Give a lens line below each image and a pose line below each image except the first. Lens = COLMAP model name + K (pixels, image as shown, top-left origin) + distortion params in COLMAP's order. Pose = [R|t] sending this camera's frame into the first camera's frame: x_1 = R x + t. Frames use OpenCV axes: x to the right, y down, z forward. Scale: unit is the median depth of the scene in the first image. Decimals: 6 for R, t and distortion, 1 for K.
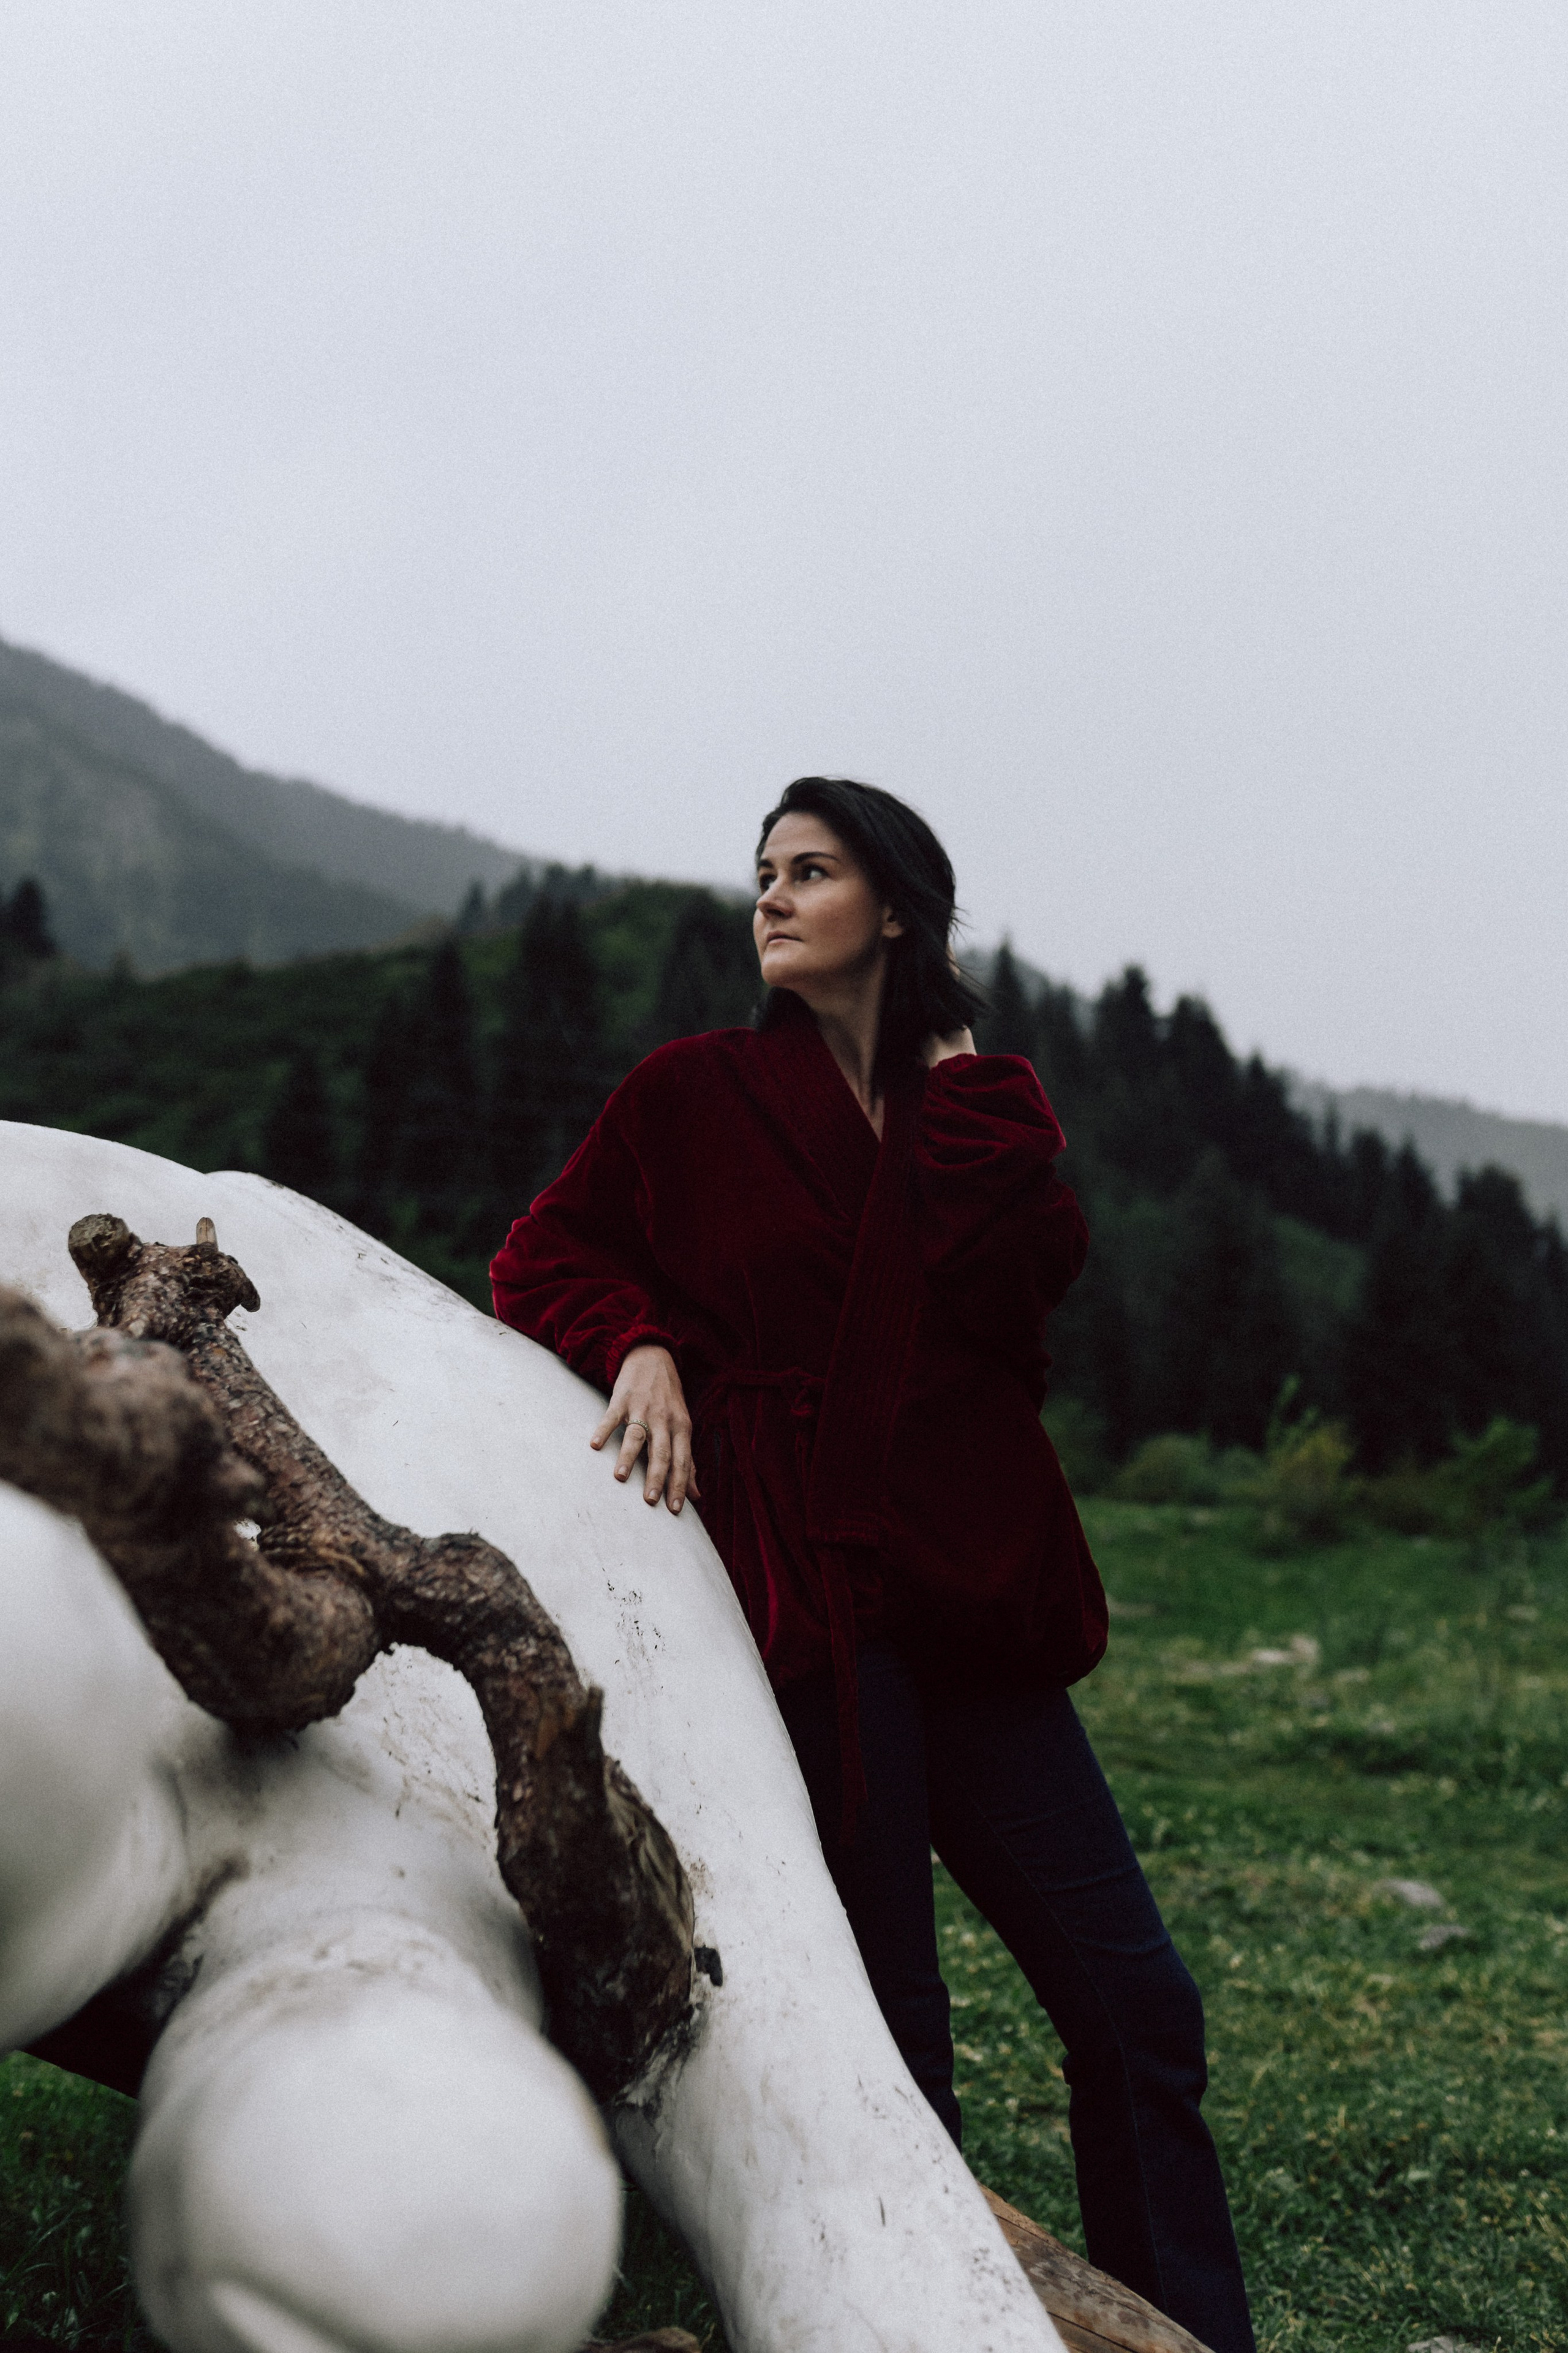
lens RADIAL K [[2560.3, 0, 784.0], [0, 2560.3, 1176.5], [0, 0, 1]] dist [0.001465, -0.007602]
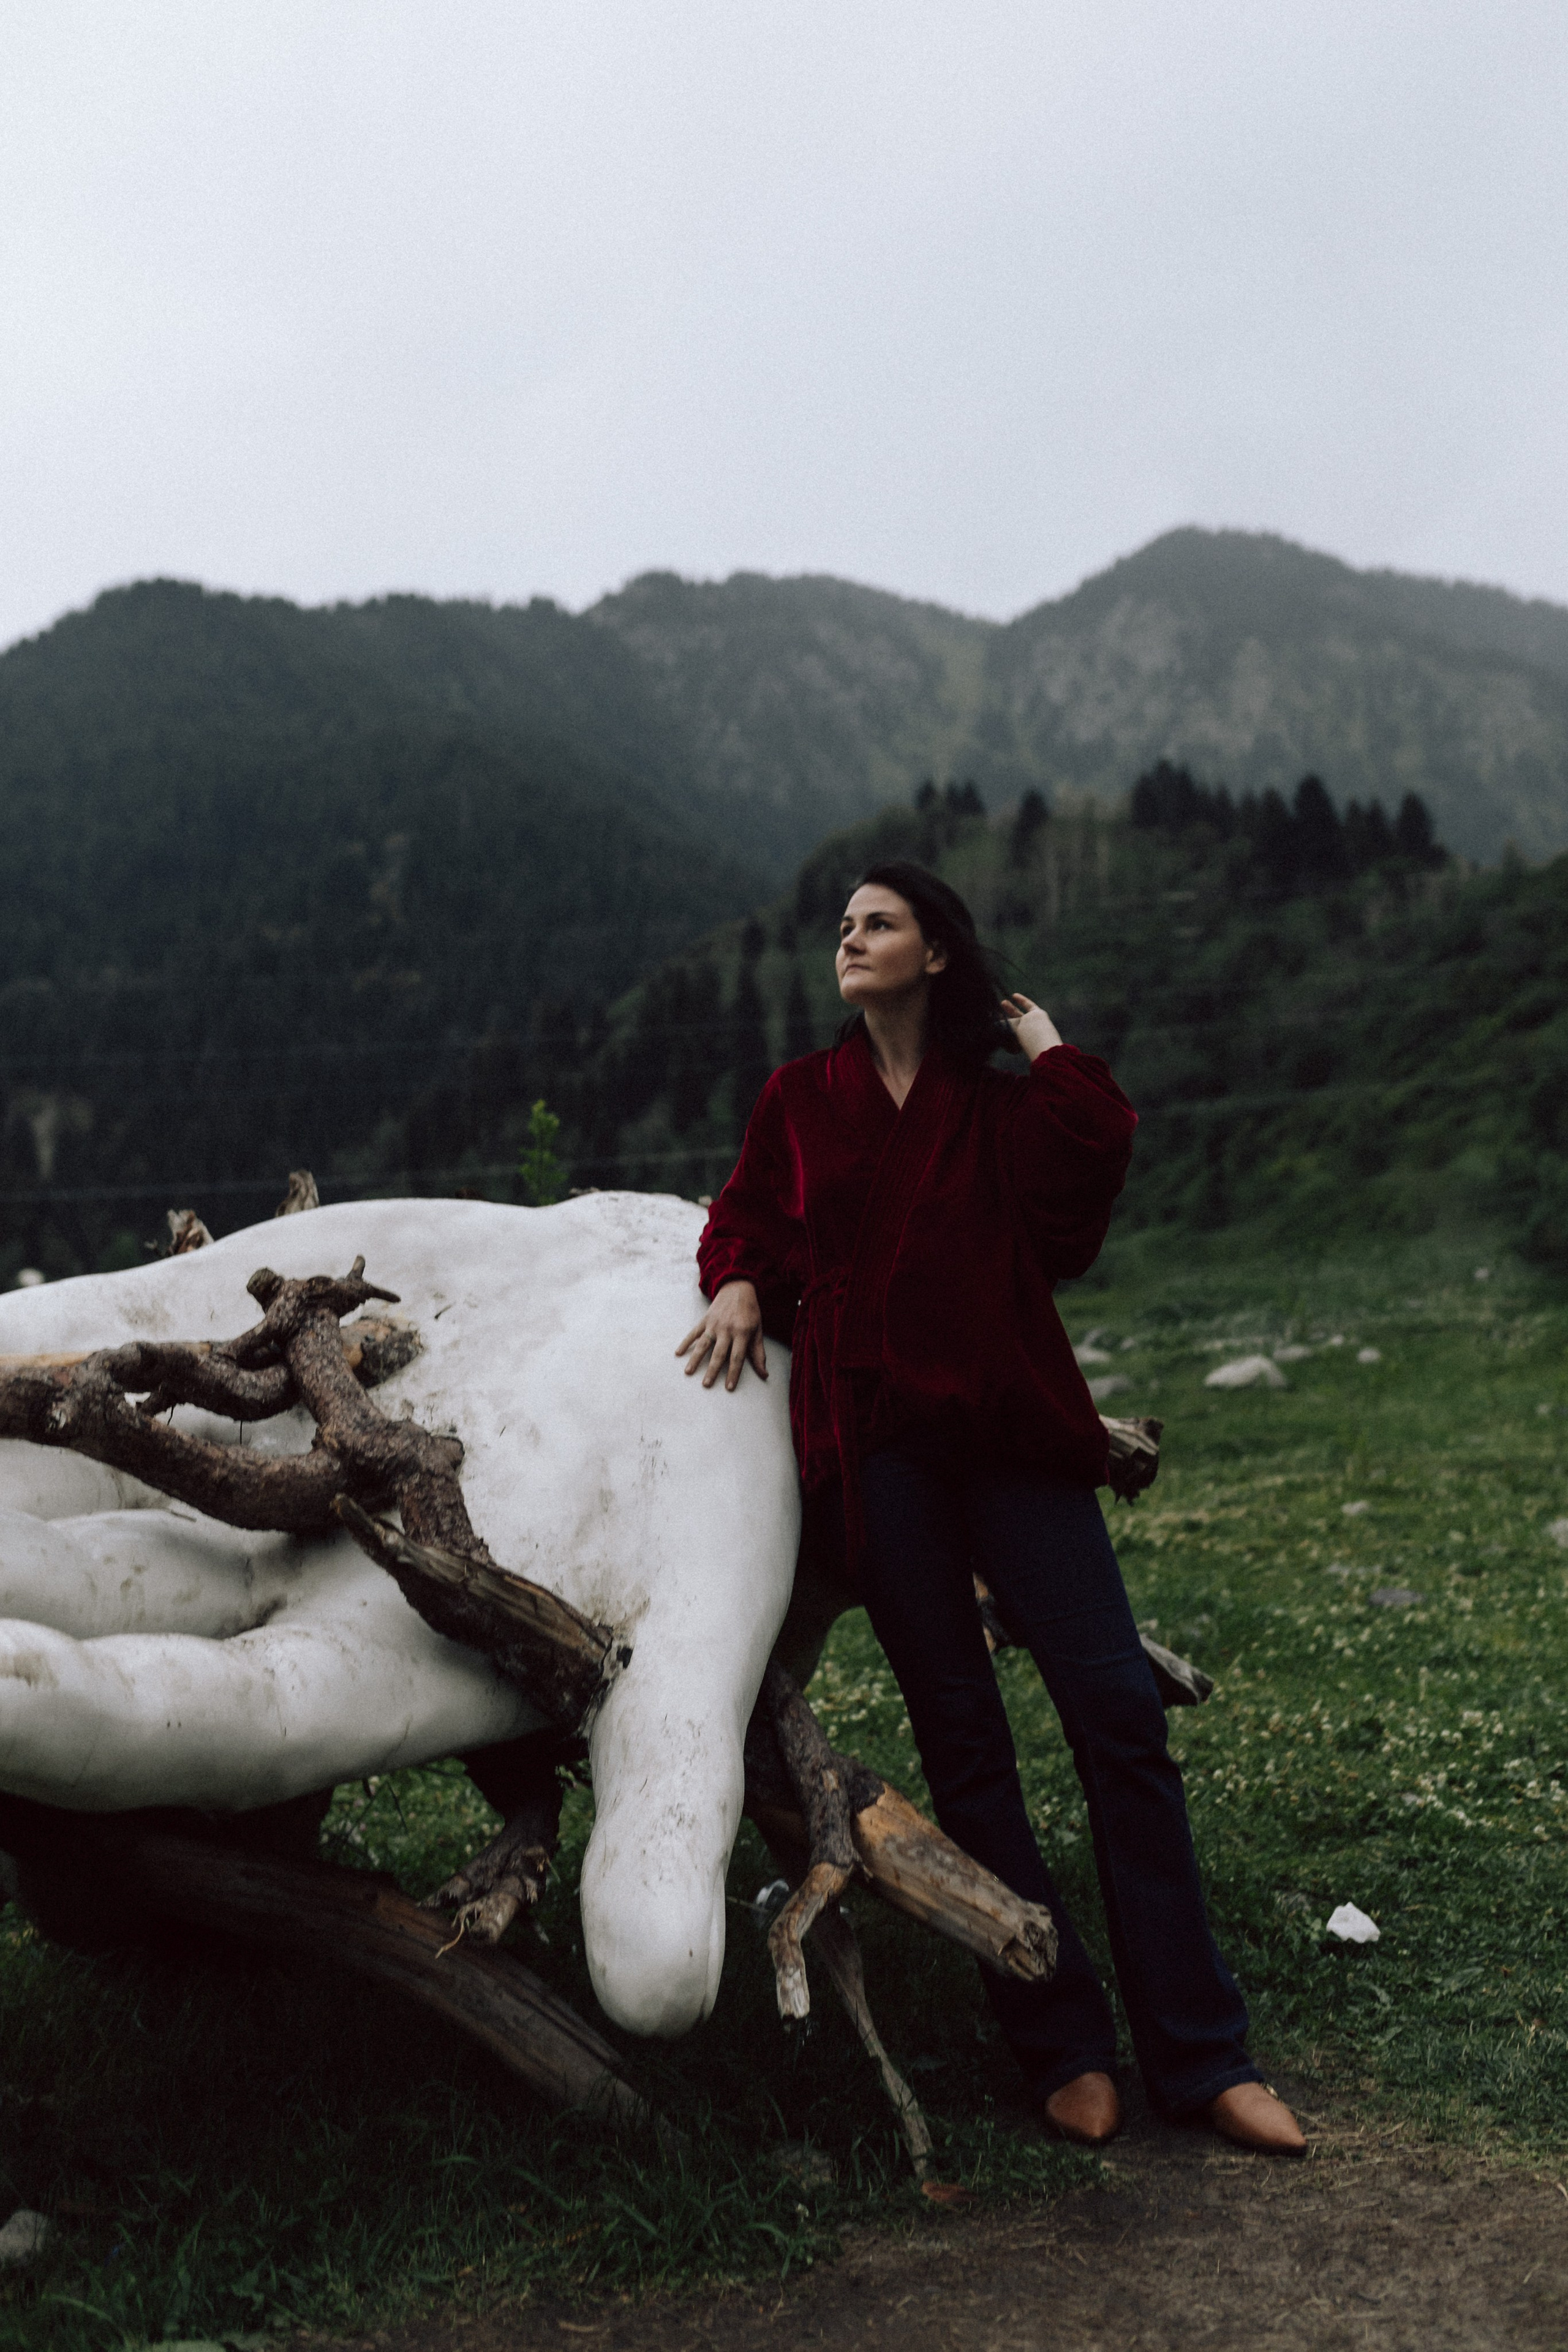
lens RADIAL K [[2559.4, 0, 784.0], [0, 2559.4, 1176.0], [0, 0, 1]] dist [0.001465, -0.007602]
pose [[0.815327, -0.147470, -0.559905, 1.072742], [0.172024, 0.985052, -0.008948, 0.030309], [0.552855, -0.089022, 0.828508, -0.316002]]
